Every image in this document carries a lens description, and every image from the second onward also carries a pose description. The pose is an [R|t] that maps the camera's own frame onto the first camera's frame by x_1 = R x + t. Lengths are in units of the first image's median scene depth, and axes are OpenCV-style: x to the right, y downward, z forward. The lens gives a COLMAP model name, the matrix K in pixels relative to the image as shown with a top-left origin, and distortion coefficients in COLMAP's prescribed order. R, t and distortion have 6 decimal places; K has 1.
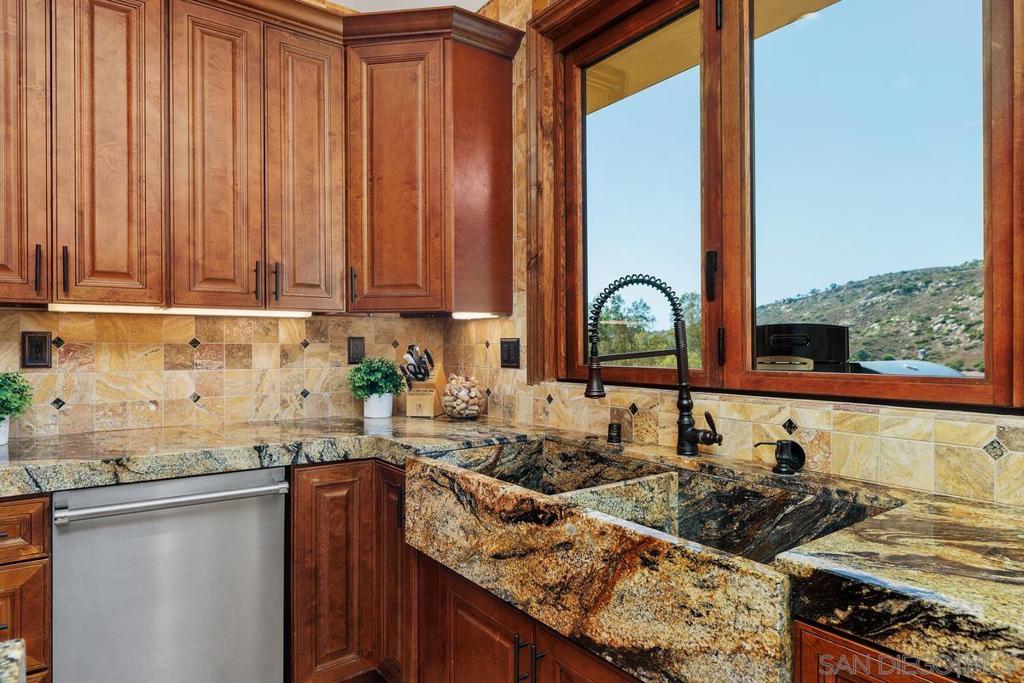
lens RADIAL K [[604.2, 0, 512.0], [0, 604.2, 341.5], [0, 0, 1]] dist [0.001048, -0.000116]
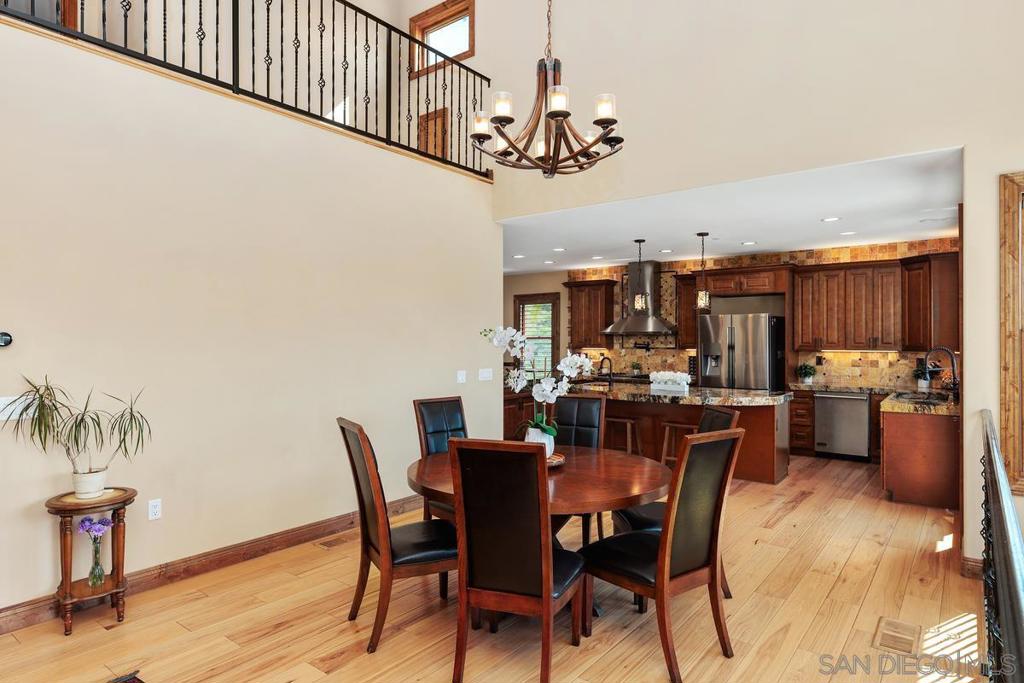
lens RADIAL K [[588.7, 0, 512.0], [0, 588.7, 341.5], [0, 0, 1]] dist [-0.002445, -0.001329]
pose [[0.263650, 0.002099, -0.964616, 2.130806], [0.004721, 0.999983, 0.003466, -0.118779], [0.964607, -0.005467, 0.263636, -1.747003]]
